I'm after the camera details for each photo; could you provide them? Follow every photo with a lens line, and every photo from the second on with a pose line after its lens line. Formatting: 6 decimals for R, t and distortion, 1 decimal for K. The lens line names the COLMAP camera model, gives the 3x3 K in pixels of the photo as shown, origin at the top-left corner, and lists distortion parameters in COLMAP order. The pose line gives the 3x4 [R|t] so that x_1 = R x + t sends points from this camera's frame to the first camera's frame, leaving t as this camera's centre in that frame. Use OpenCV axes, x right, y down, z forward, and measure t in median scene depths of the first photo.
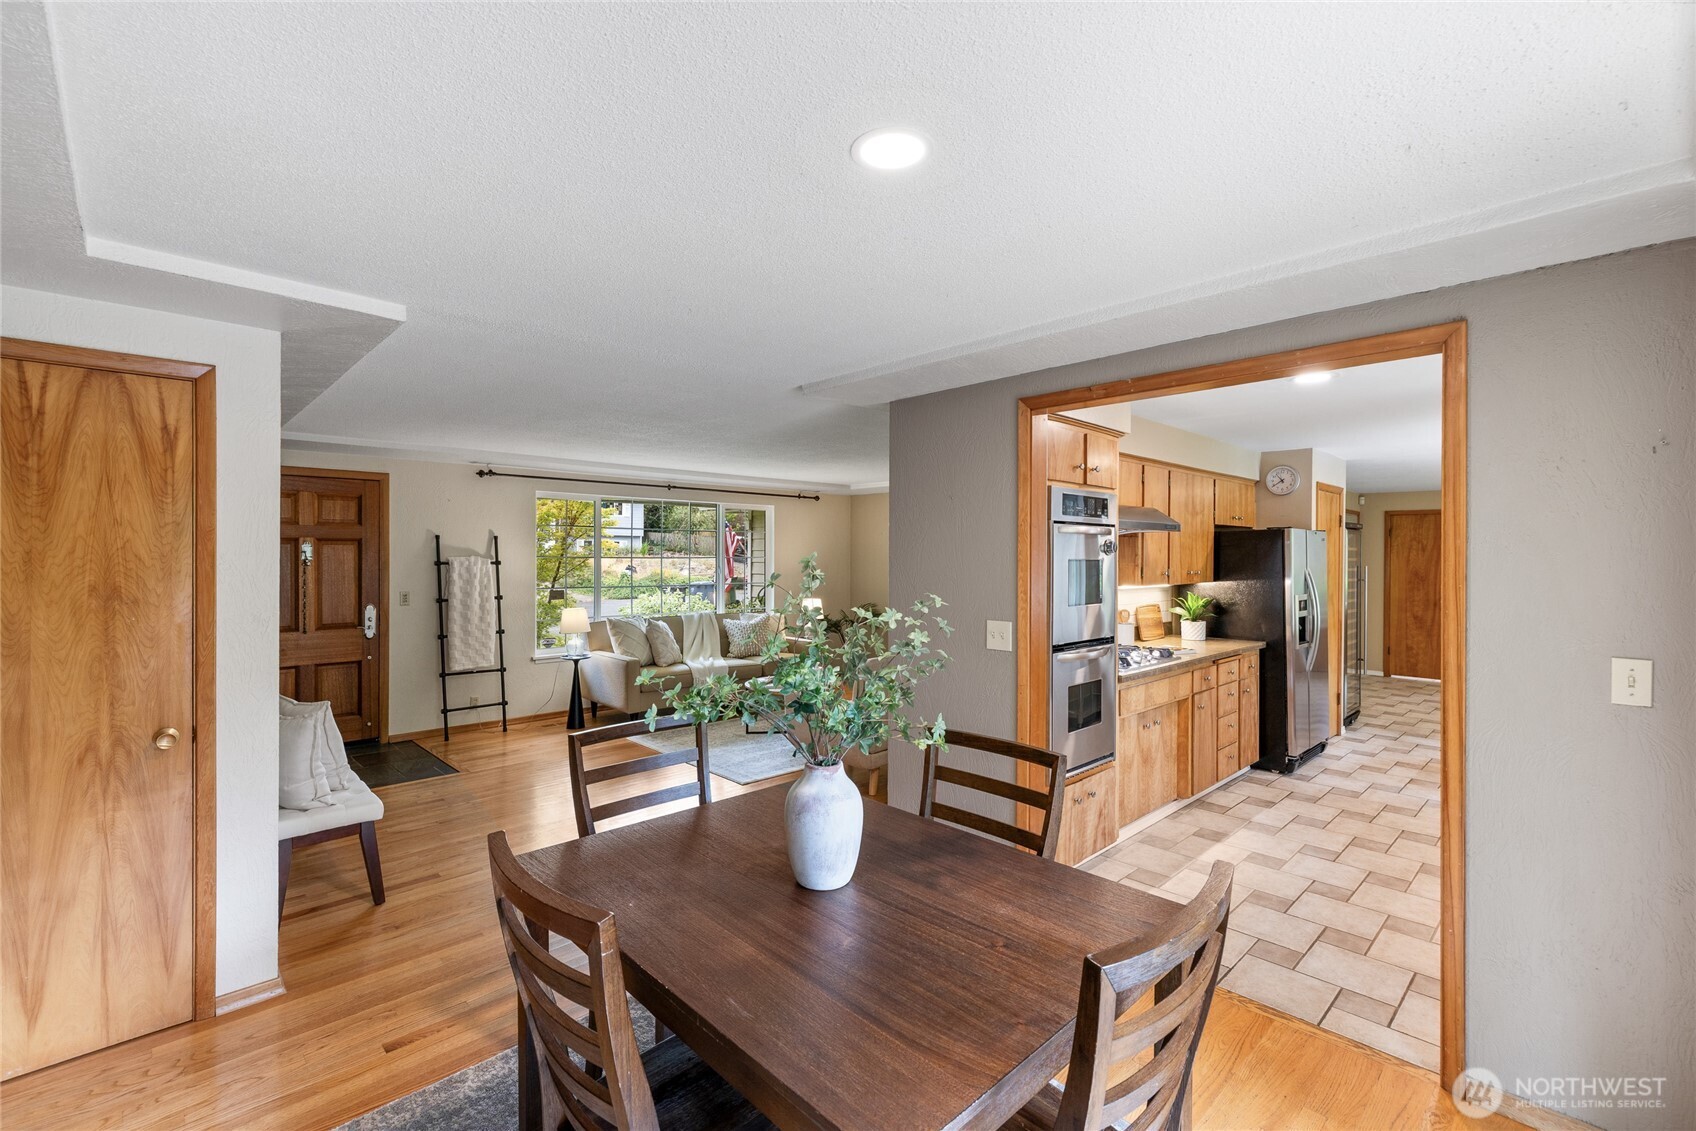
lens RADIAL K [[740.8, 0, 839.1], [0, 740.8, 561.9], [0, 0, 1]] dist [0.001511, 0.000235]
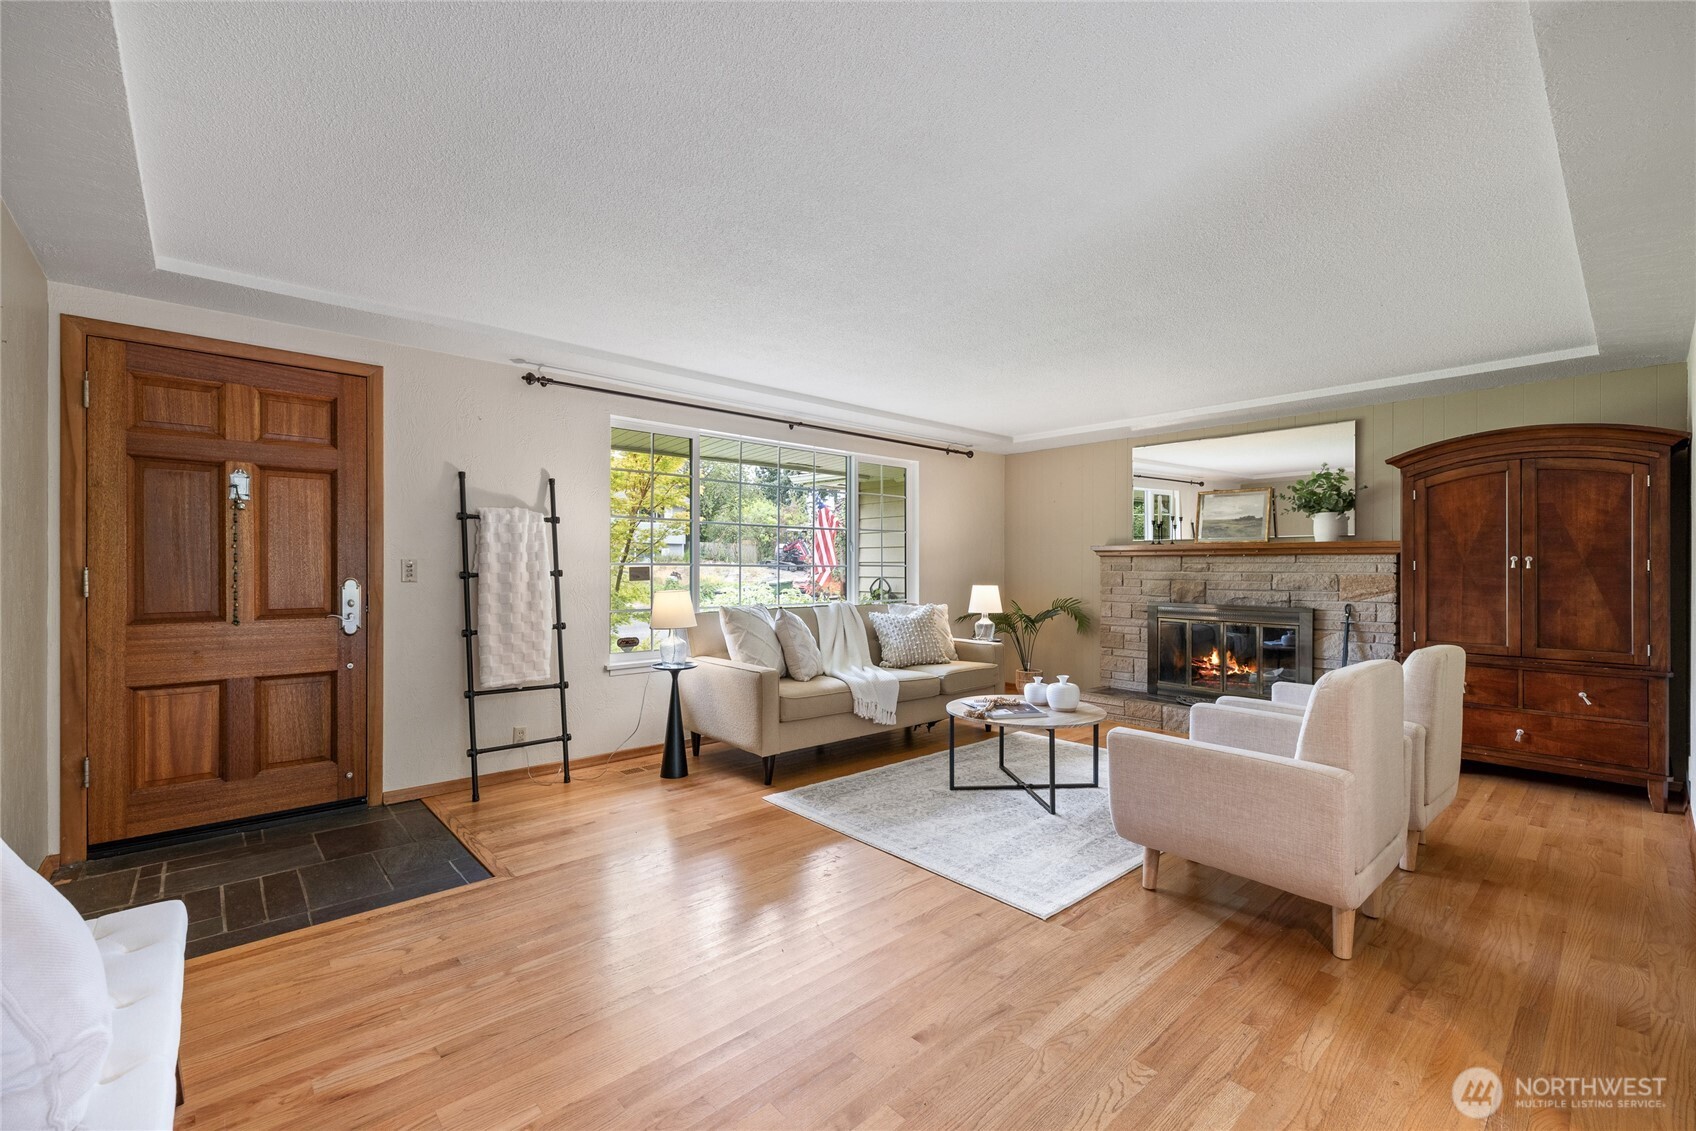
lens RADIAL K [[713.6, 0, 843.9], [0, 713.6, 574.7], [0, 0, 1]] dist [0.000593, -0.000064]
pose [[0.999556, -0.000678, -0.029793, -0.197577], [0.000715, 0.999999, 0.001212, 0.050676], [0.029793, -0.001233, 0.999555, 0.400122]]
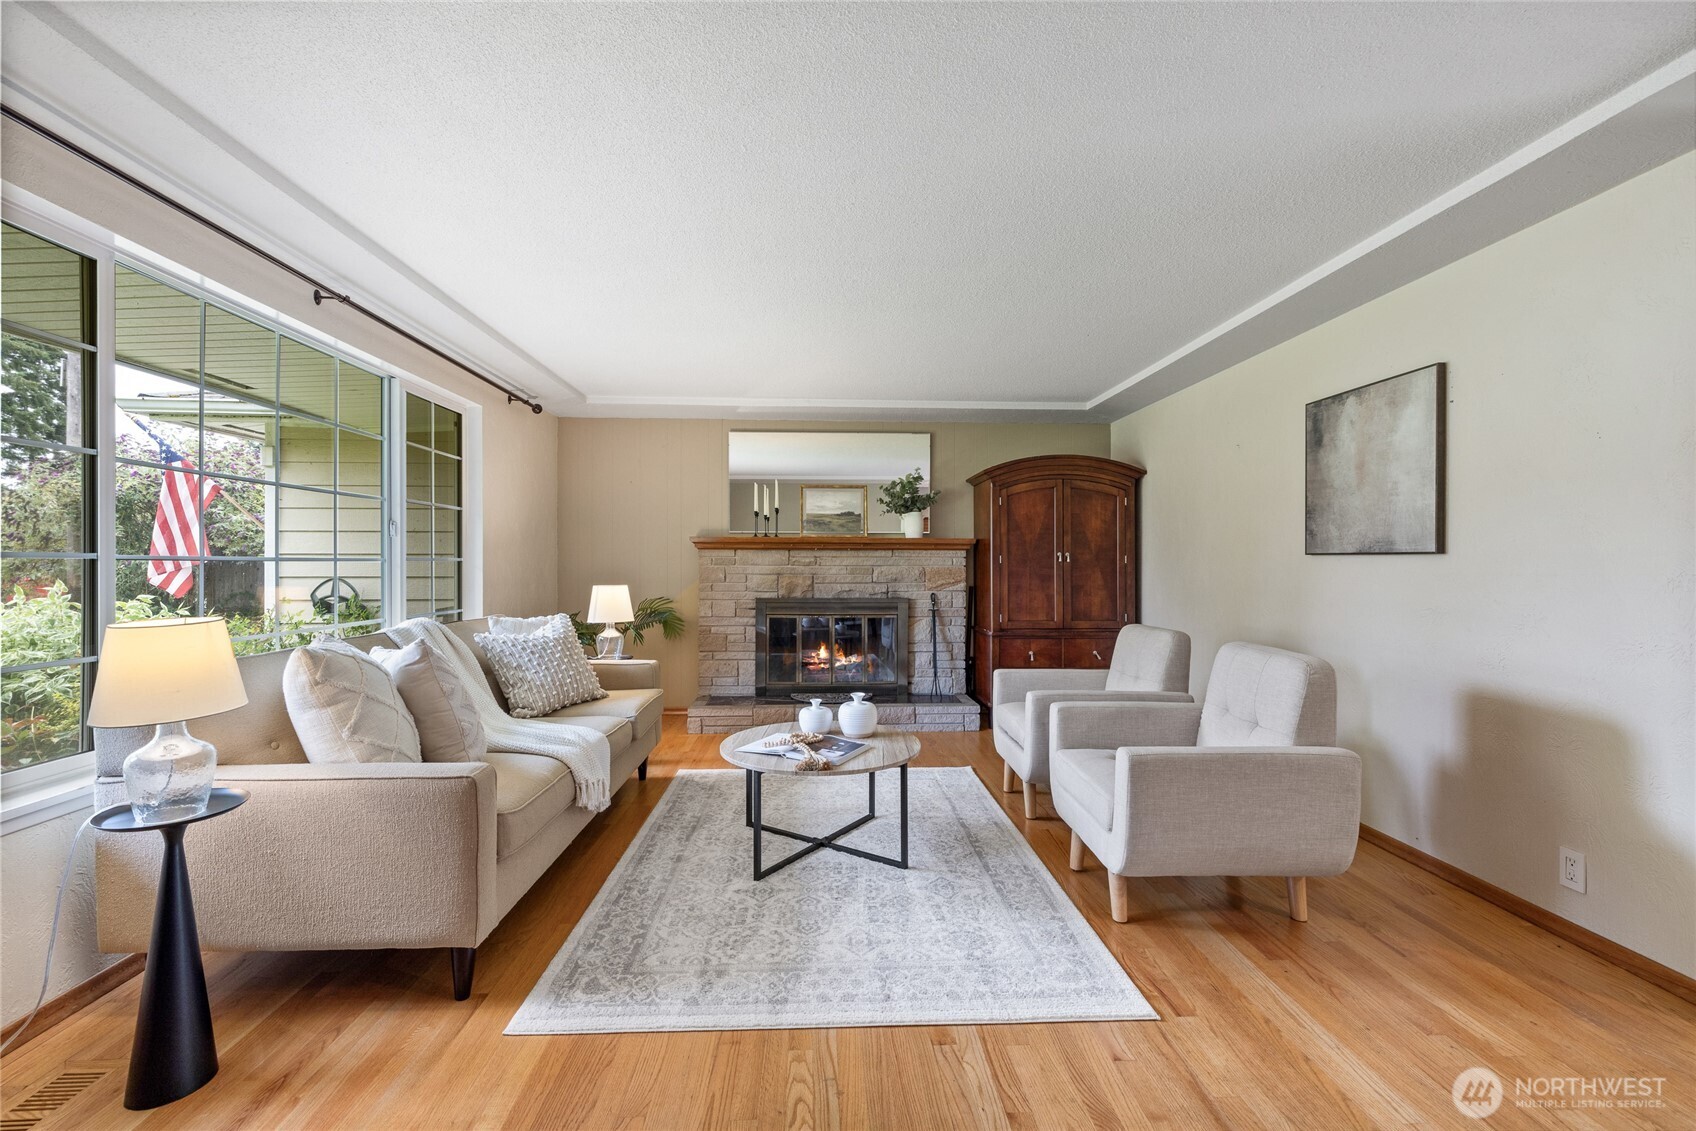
lens RADIAL K [[711.6, 0, 848.0], [0, 711.6, 565.5], [0, 0, 1]] dist [0.000951, 0.000164]
pose [[0.651864, -0.006575, 0.758307, -0.404948], [0.008100, 0.999966, 0.001707, 0.047242], [-0.758292, 0.005029, 0.651895, 0.686718]]
